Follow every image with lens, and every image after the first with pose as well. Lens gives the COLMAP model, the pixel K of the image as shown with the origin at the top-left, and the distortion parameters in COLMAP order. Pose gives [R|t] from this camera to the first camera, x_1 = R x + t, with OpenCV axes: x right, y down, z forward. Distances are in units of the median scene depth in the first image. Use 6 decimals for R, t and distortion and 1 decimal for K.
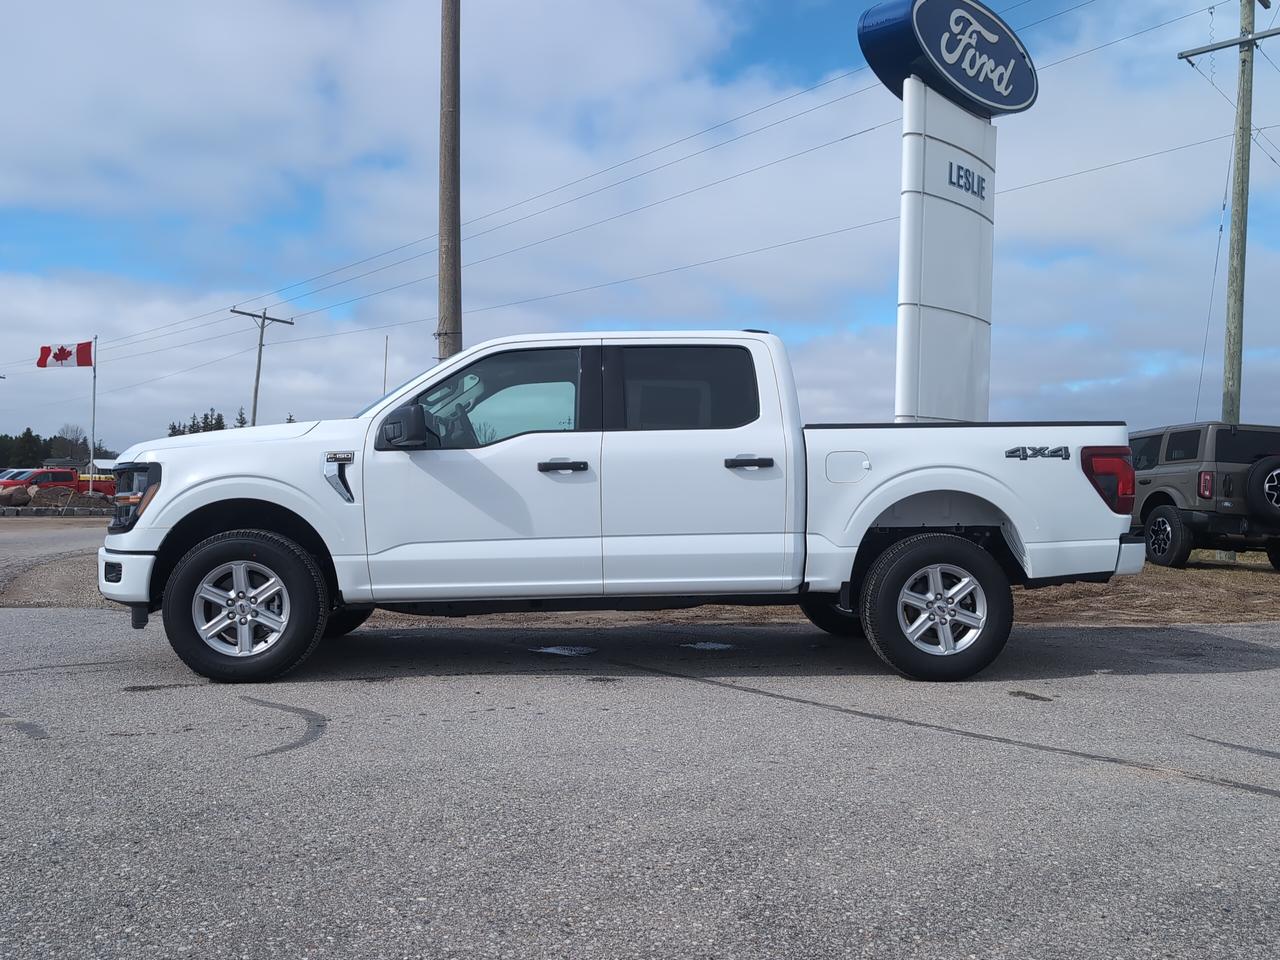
lens RADIAL K [[1072.2, 0, 636.9], [0, 1072.2, 494.1], [0, 0, 1]] dist [0.005955, -0.002119]
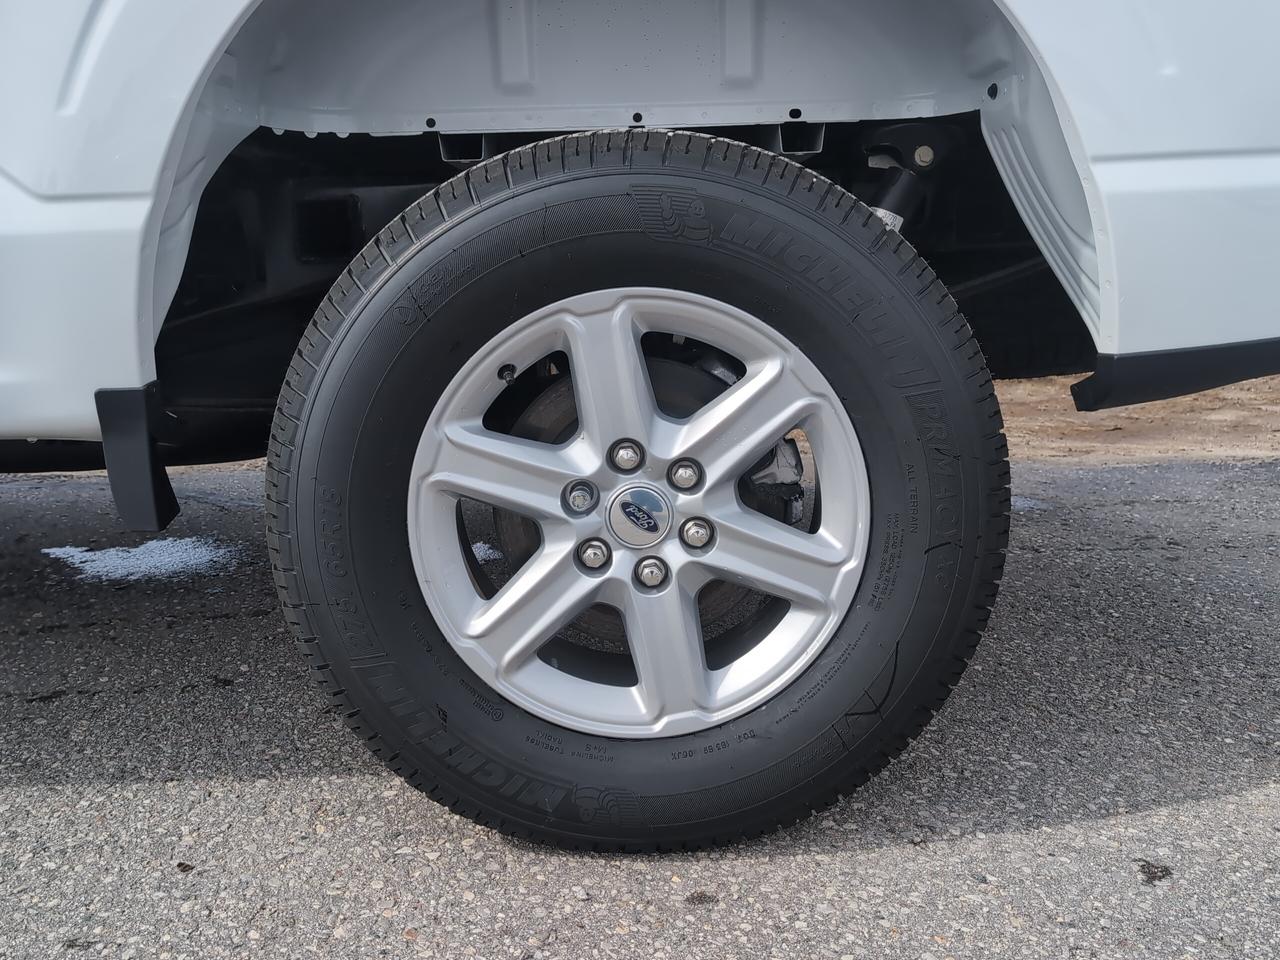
lens RADIAL K [[1072.2, 0, 636.9], [0, 1072.2, 494.1], [0, 0, 1]] dist [0.005955, -0.002119]
pose [[0.998156, -0.006530, -0.060351, 0.294285], [0.019178, 0.977201, 0.211447, 0.060437], [0.057595, -0.212214, 0.975525, 0.802575]]
